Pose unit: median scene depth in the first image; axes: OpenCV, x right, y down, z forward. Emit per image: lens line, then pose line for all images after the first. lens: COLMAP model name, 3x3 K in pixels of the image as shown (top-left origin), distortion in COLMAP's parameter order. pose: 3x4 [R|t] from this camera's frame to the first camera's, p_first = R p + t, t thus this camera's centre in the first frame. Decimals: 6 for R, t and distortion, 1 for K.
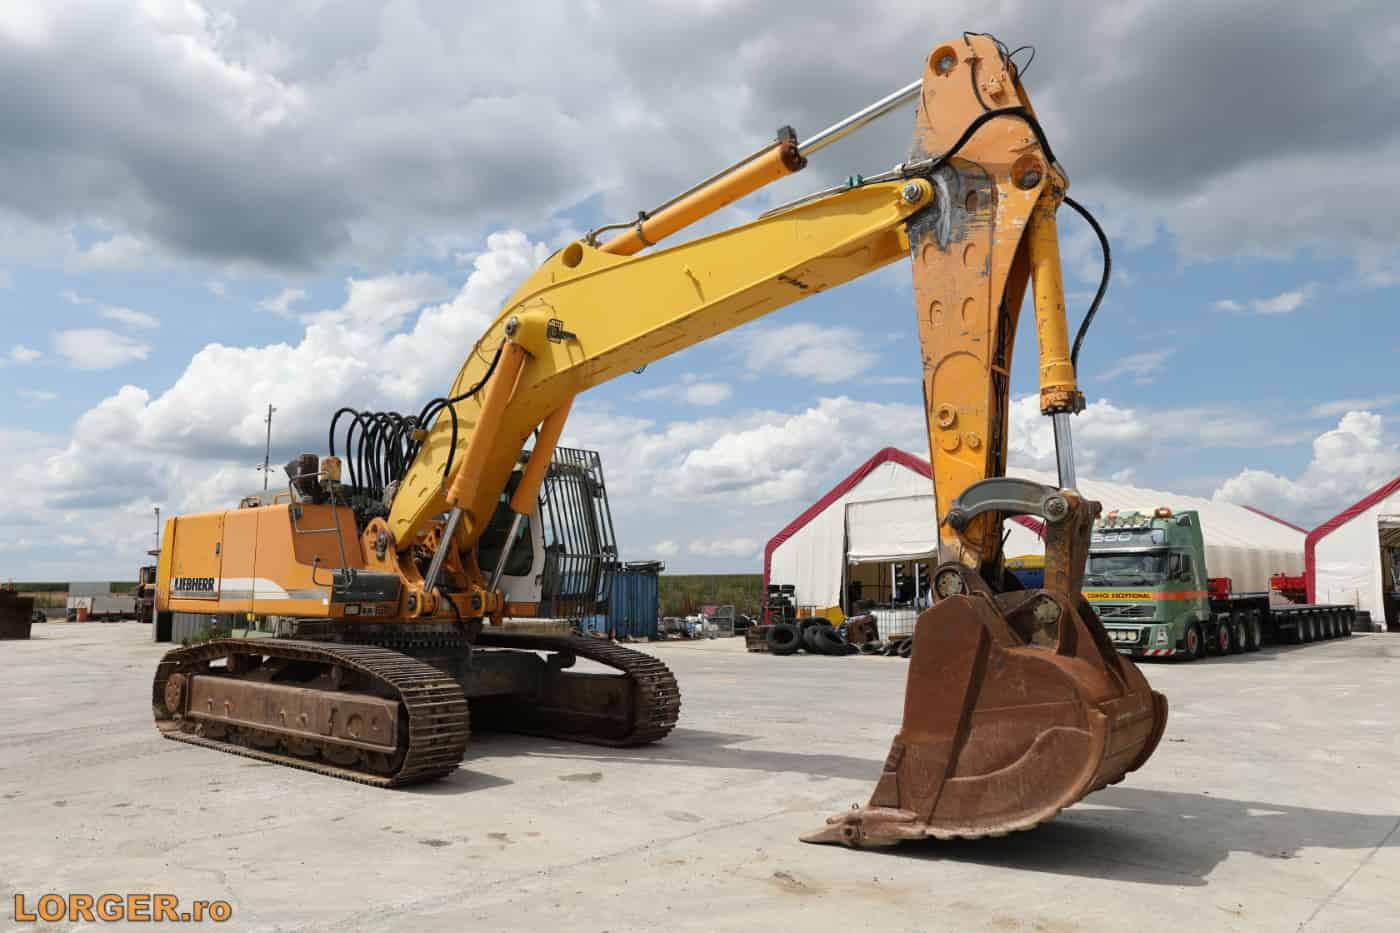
lens RADIAL K [[948.0, 0, 700.0], [0, 948.0, 466.5], [0, 0, 1]] dist [-0.066567, 0.064710]
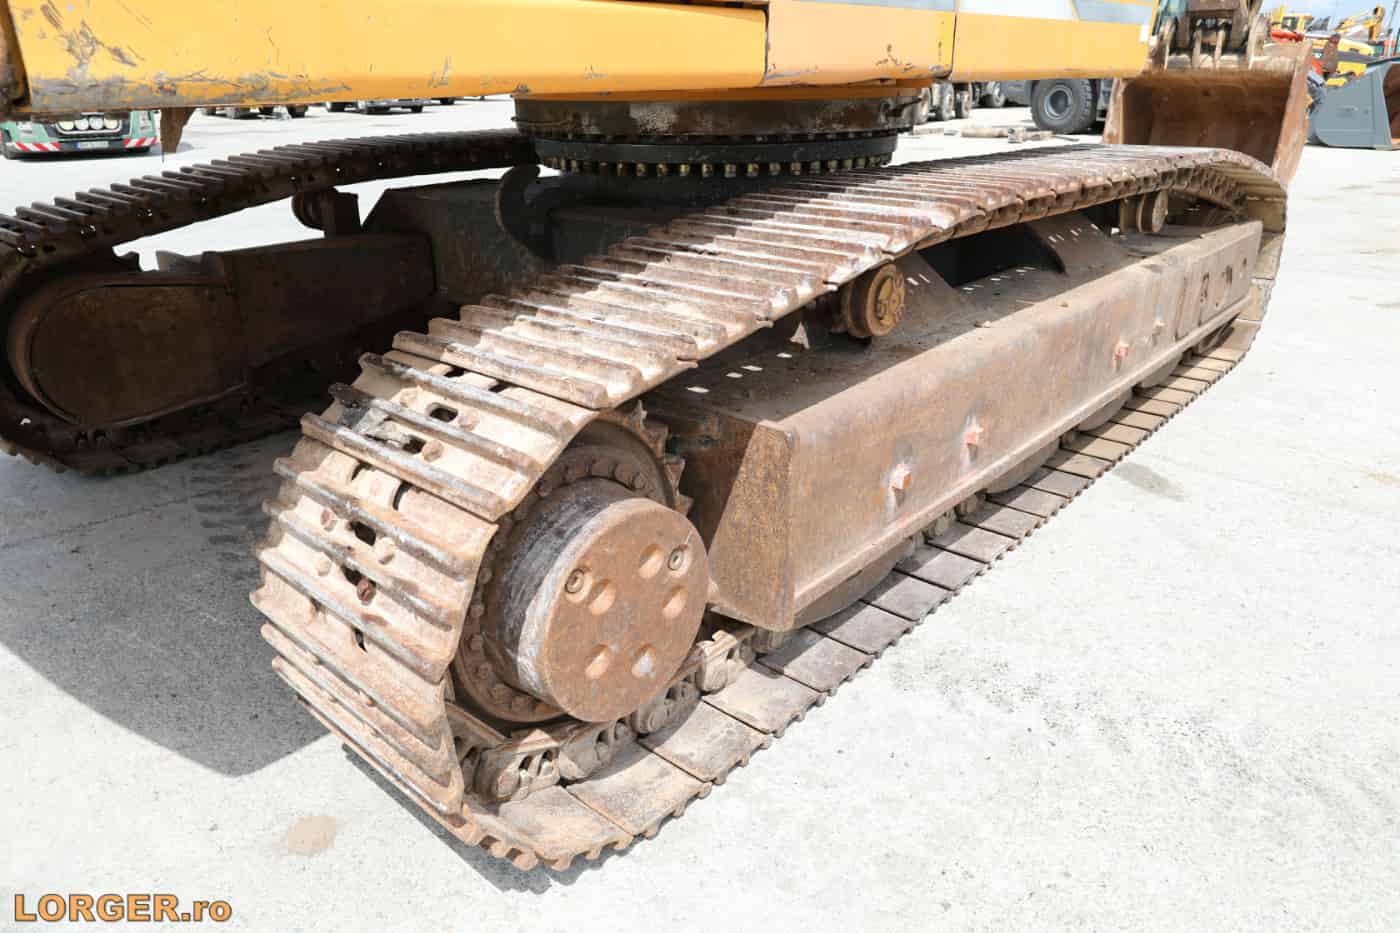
lens RADIAL K [[948.0, 0, 700.0], [0, 948.0, 466.5], [0, 0, 1]] dist [-0.066567, 0.064710]
pose [[0.048859, -0.391361, 0.918939, -0.729453], [-0.125974, 0.910276, 0.394370, 0.153192], [-0.990830, -0.135031, -0.004826, 1.001971]]
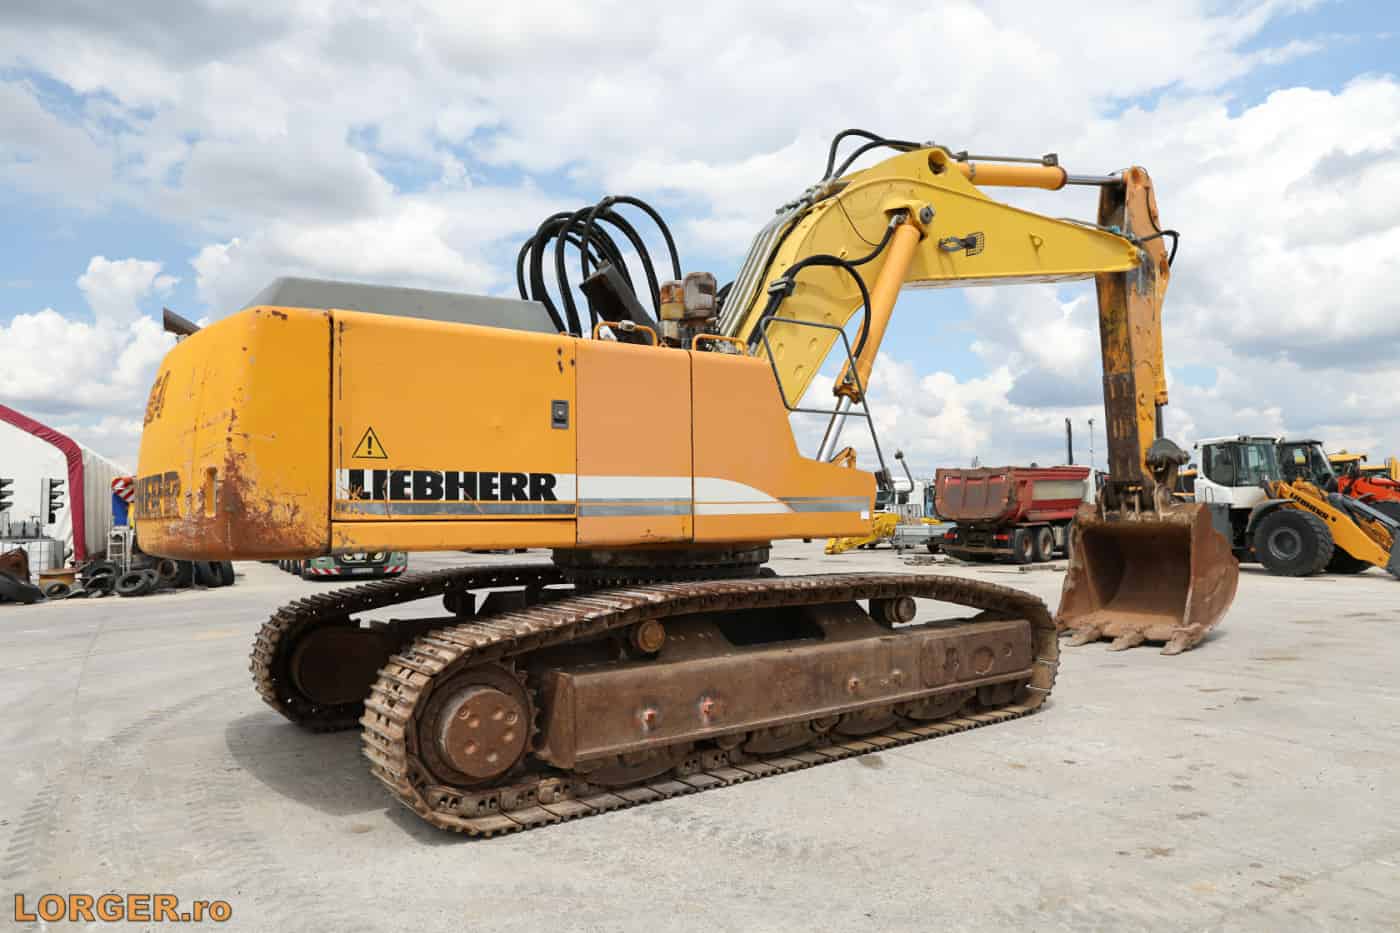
lens RADIAL K [[948.0, 0, 700.0], [0, 948.0, 466.5], [0, 0, 1]] dist [-0.066567, 0.064710]
pose [[0.259699, 0.043815, 0.964695, -0.980321], [-0.117072, 0.993030, -0.013585, 0.115727], [-0.958567, -0.109411, 0.263019, 0.820773]]
